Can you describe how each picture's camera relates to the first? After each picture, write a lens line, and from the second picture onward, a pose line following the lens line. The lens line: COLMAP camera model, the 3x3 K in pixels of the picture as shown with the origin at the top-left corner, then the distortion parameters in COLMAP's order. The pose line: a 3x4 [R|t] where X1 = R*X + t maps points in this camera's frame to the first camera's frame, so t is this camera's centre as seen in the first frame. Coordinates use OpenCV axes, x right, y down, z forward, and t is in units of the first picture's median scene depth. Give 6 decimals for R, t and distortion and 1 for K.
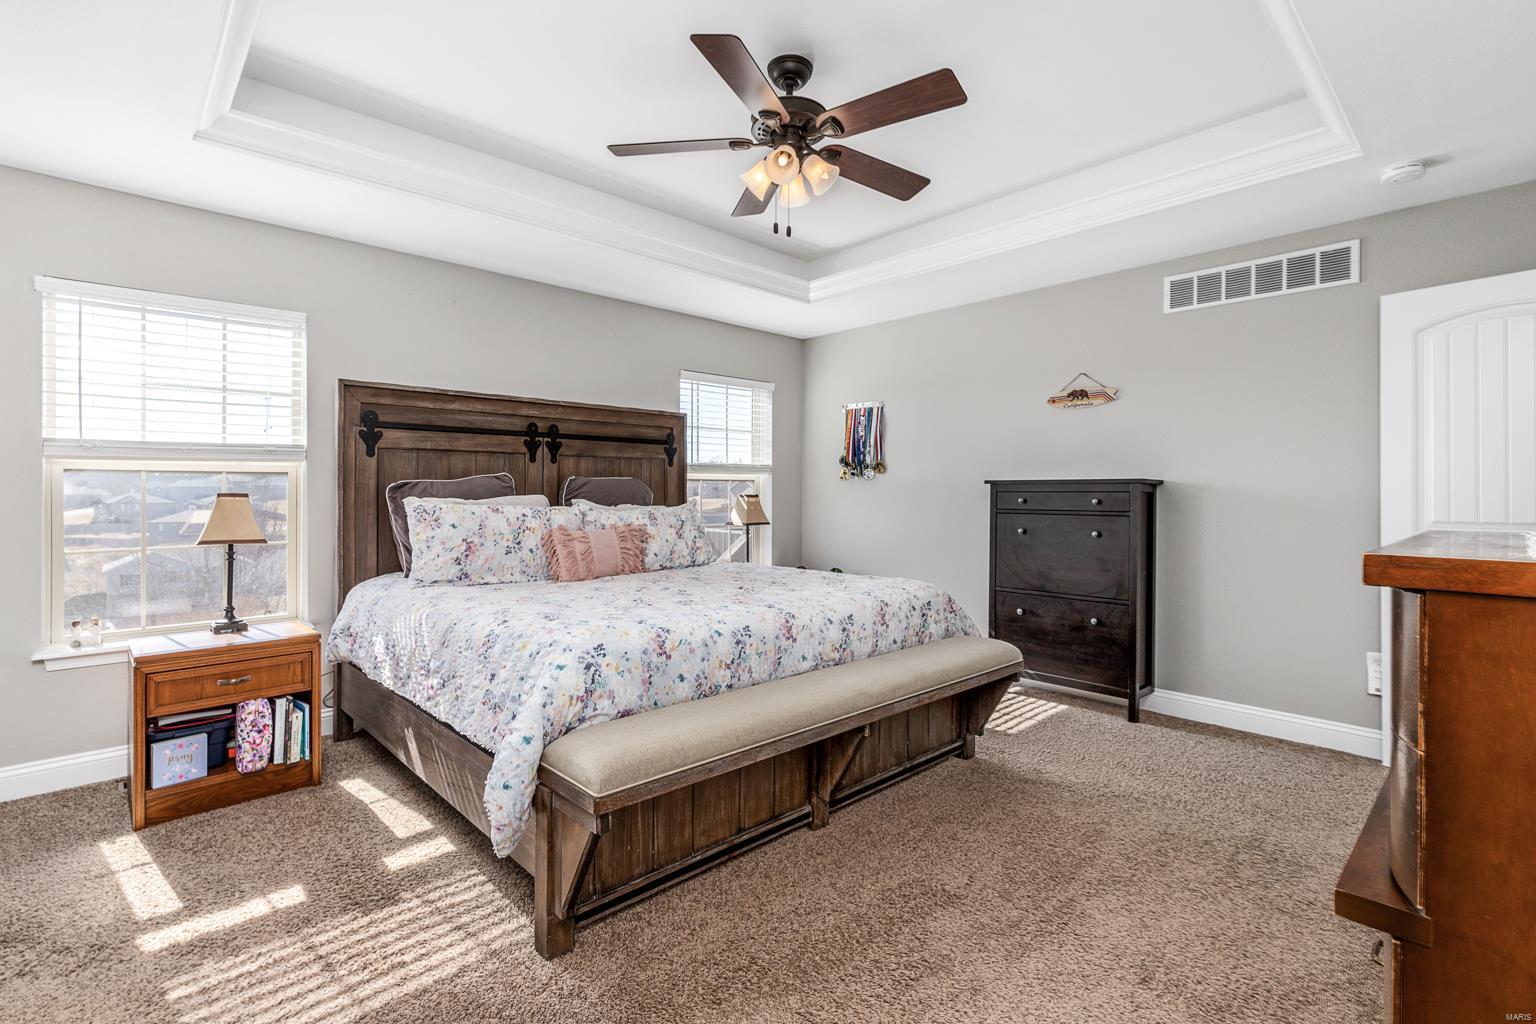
lens RADIAL K [[694.9, 0, 767.7], [0, 694.9, 514.5], [0, 0, 1]] dist [0.002966, -0.000156]
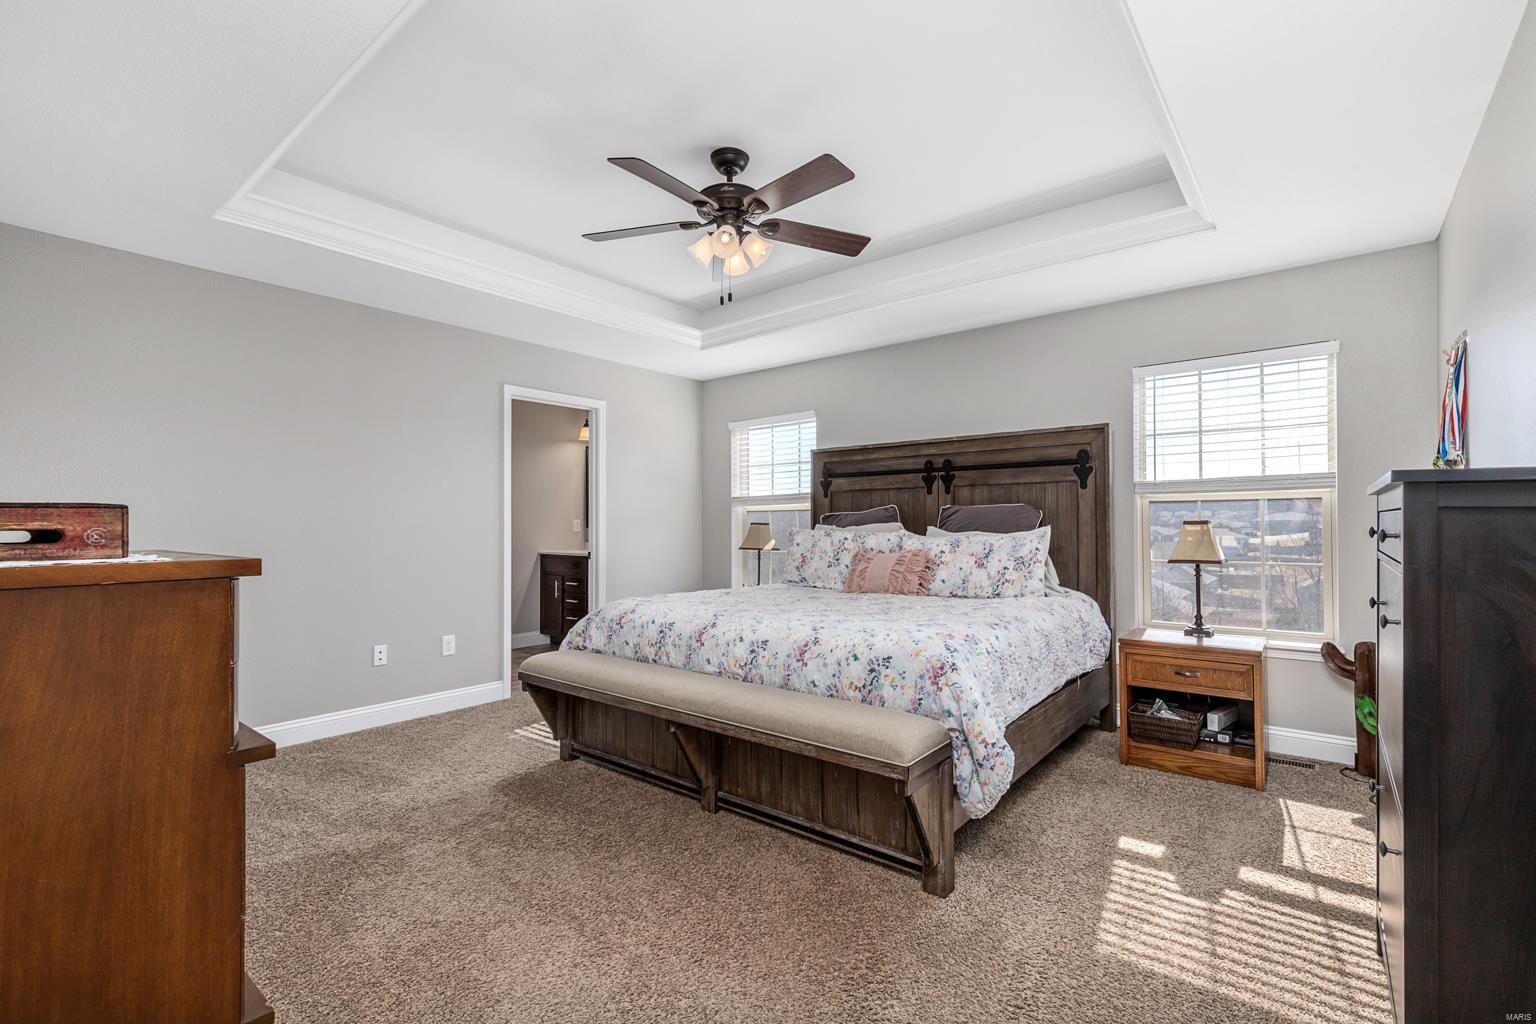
lens RADIAL K [[694.9, 0, 766.8], [0, 694.9, 508.0], [0, 0, 1]] dist [0.002966, -0.000156]
pose [[0.122902, -0.014401, -0.992314, 0.833705], [-0.014522, 0.999762, -0.016307, -0.030036], [0.992313, 0.016415, 0.122663, 0.615283]]
